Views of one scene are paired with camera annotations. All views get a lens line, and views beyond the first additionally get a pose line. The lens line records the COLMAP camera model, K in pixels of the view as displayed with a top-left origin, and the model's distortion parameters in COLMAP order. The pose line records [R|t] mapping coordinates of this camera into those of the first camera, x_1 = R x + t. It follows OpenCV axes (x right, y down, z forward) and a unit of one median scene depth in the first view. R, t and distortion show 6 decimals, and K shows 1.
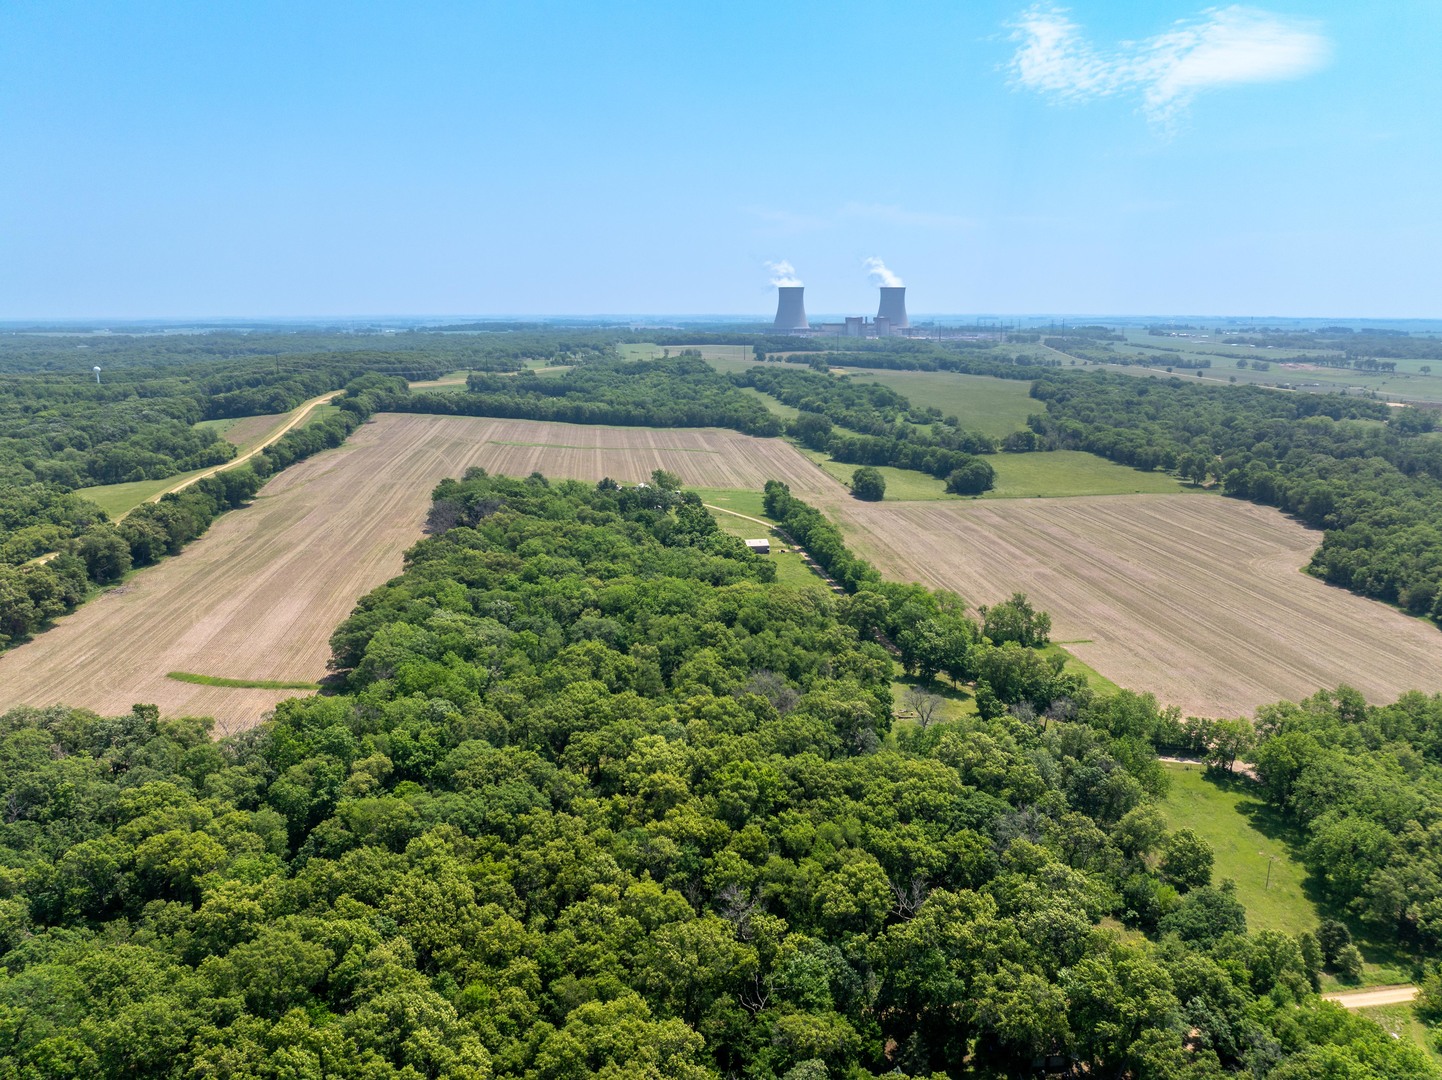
lens RADIAL K [[1019.9, 0, 711.0], [0, 1019.9, 543.4], [0, 0, 1]] dist [-0.033768, 0.015738]
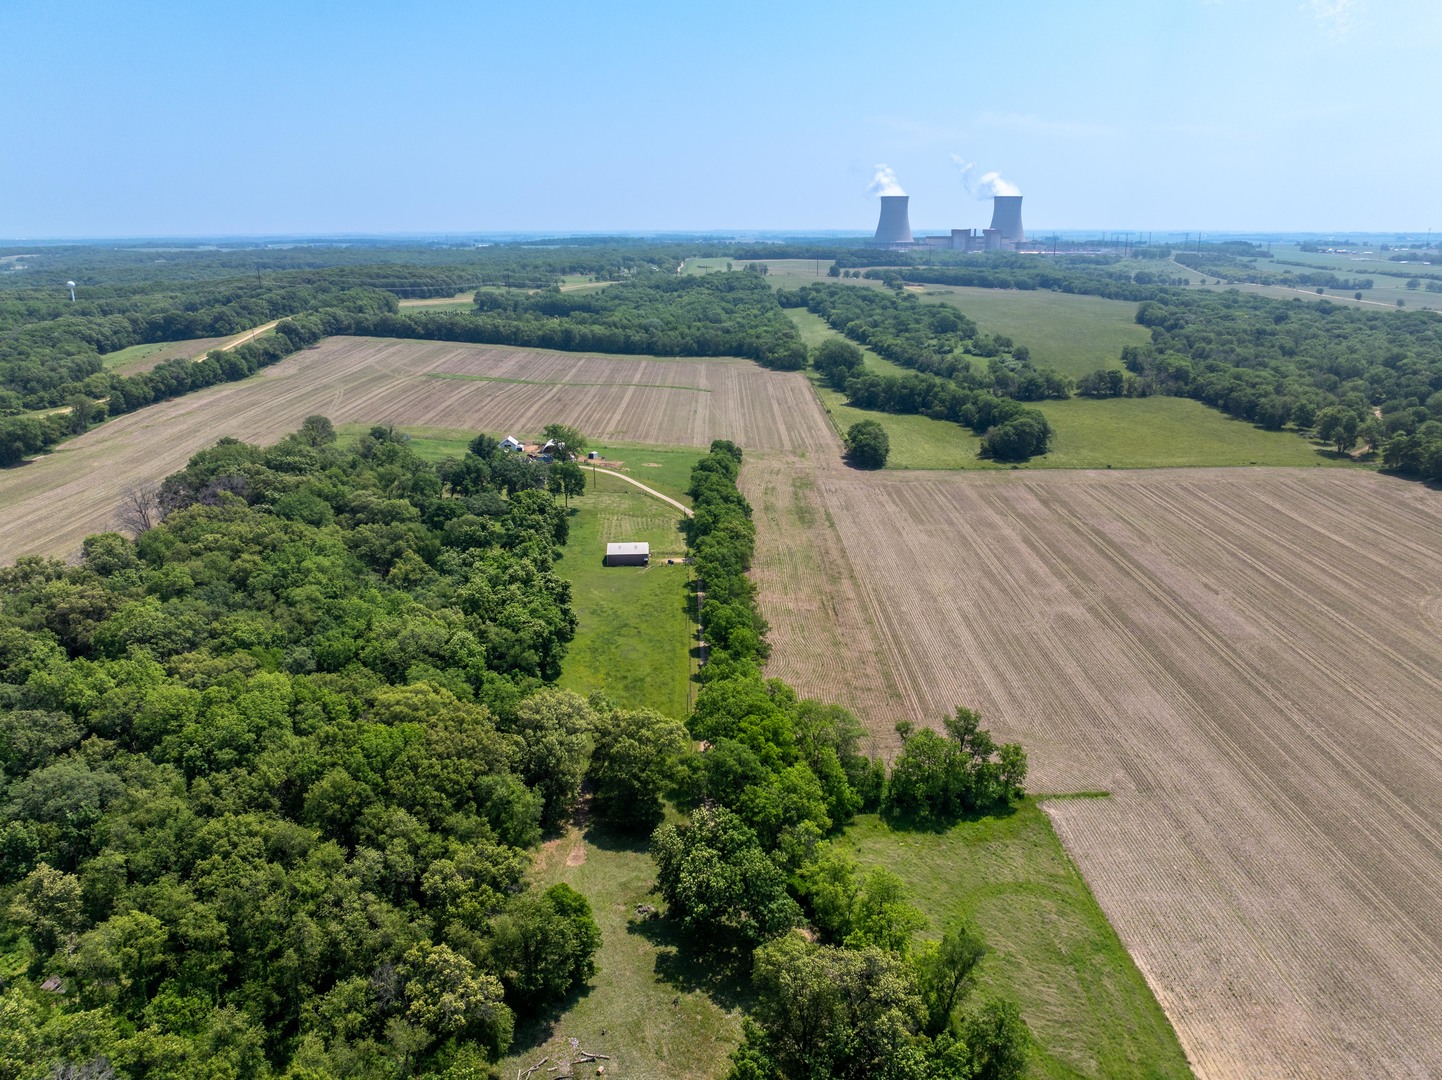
lens RADIAL K [[1019.9, 0, 715.7], [0, 1019.9, 529.0], [0, 0, 1]] dist [-0.033768, 0.015738]
pose [[0.993679, 0.030763, -0.107961, 0.078327], [-0.023750, 0.997560, 0.065656, -0.026778], [0.109717, -0.062677, 0.991985, 0.159597]]
